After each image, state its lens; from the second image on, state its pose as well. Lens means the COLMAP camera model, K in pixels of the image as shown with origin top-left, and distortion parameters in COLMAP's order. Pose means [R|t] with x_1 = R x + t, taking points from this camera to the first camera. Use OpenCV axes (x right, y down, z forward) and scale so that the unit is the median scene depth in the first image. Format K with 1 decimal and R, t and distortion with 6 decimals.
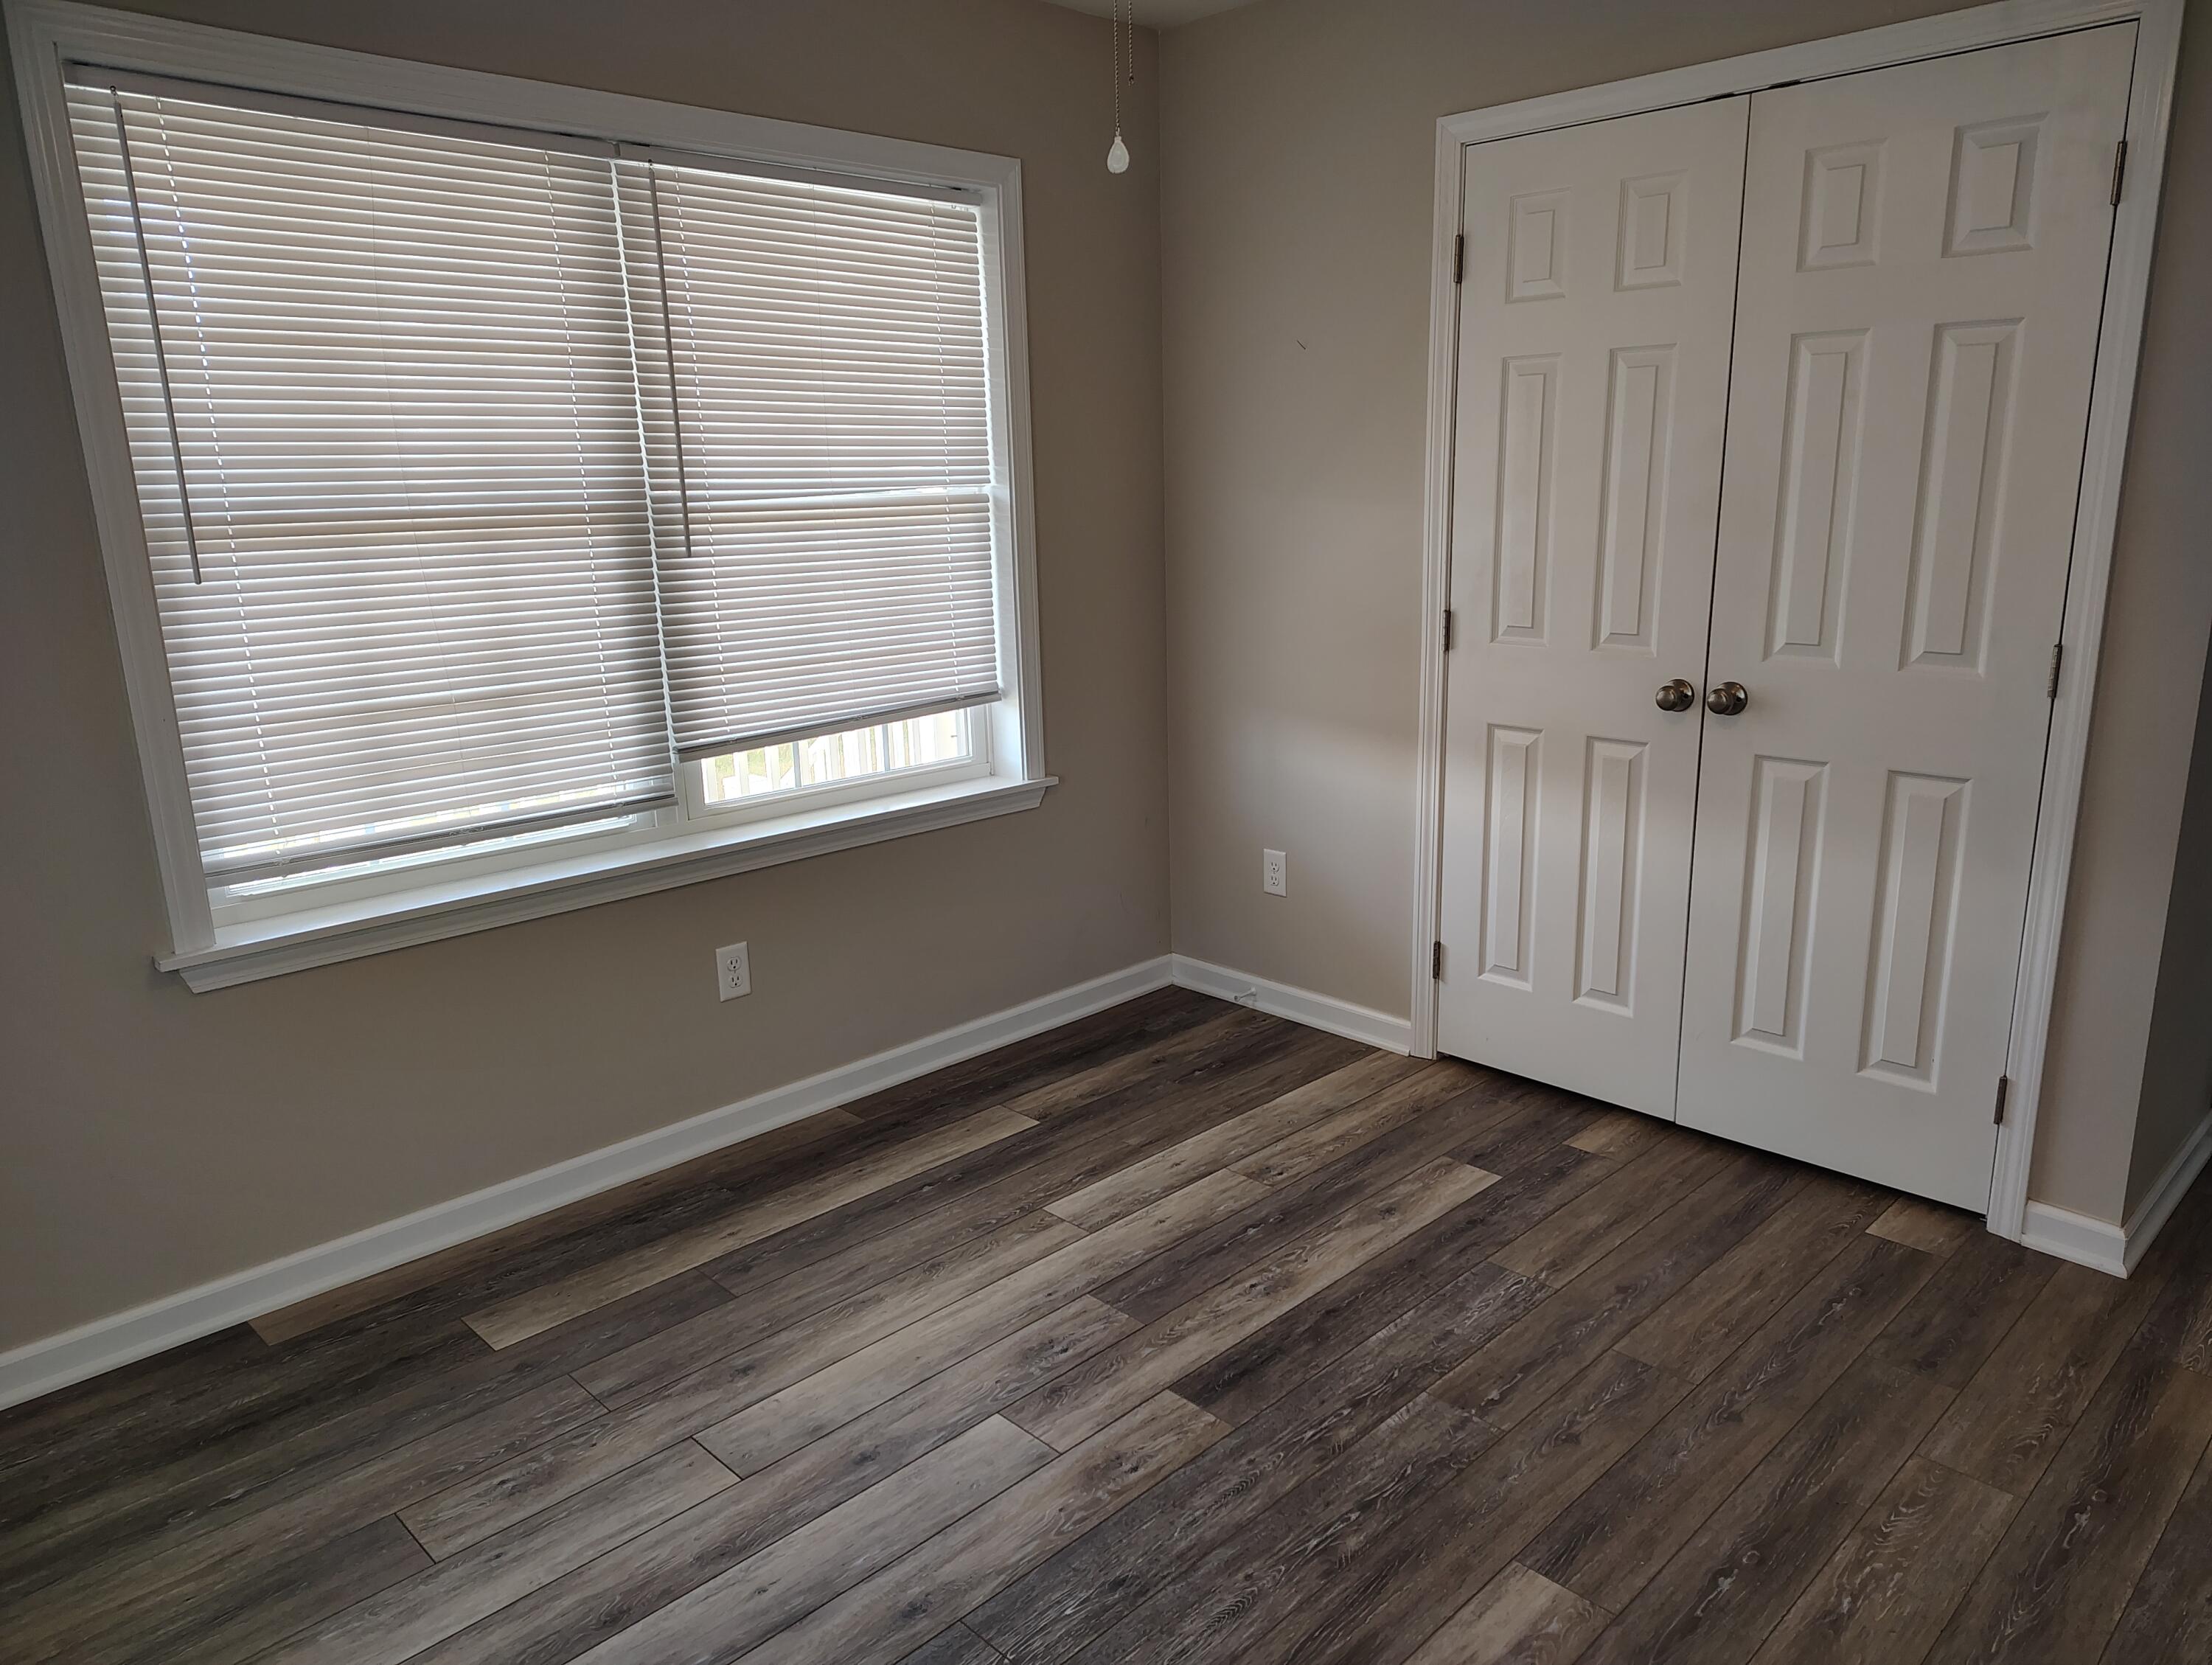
lens RADIAL K [[1520.3, 0, 1103.4], [0, 1520.3, 838.6], [0, 0, 1]] dist [0.036392, -0.034347]
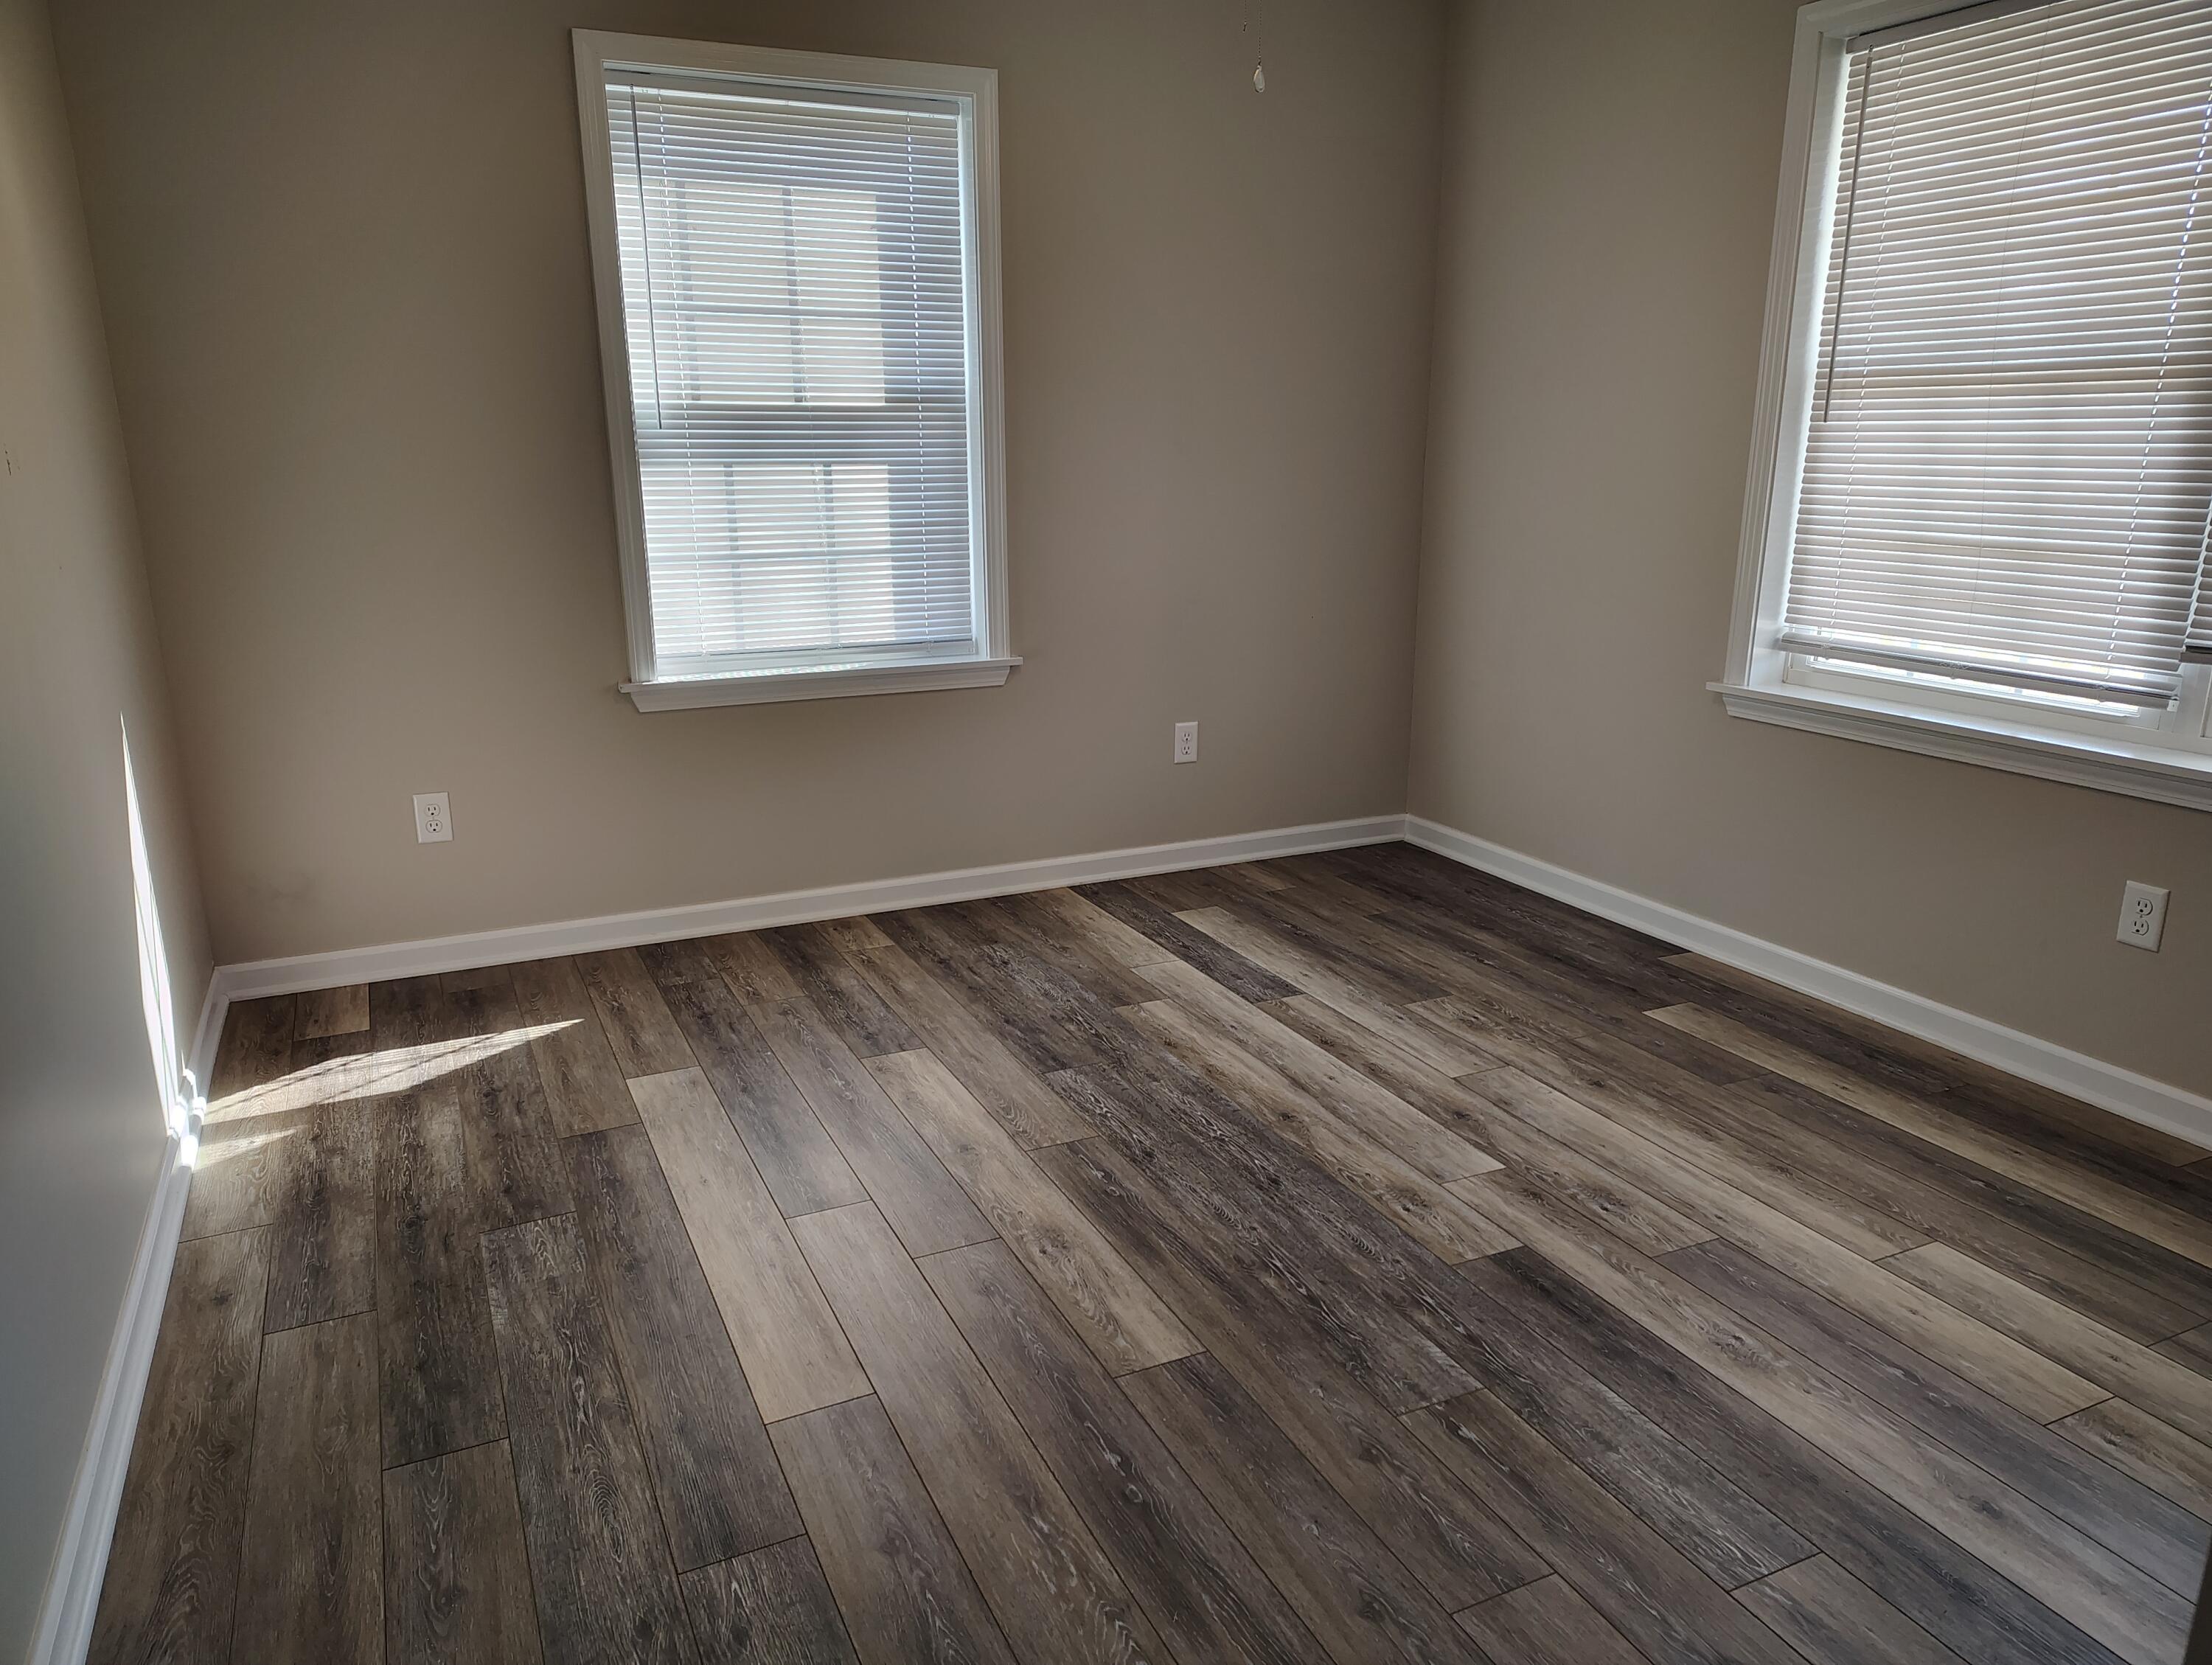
lens RADIAL K [[1520.3, 0, 1114.0], [0, 1520.3, 825.1], [0, 0, 1]] dist [0.036392, -0.034347]
pose [[-0.332750, 0.253770, -0.908228, 0.955710], [-0.211664, 0.918438, 0.334171, -0.165835], [0.918954, 0.303435, -0.251896, 0.909472]]
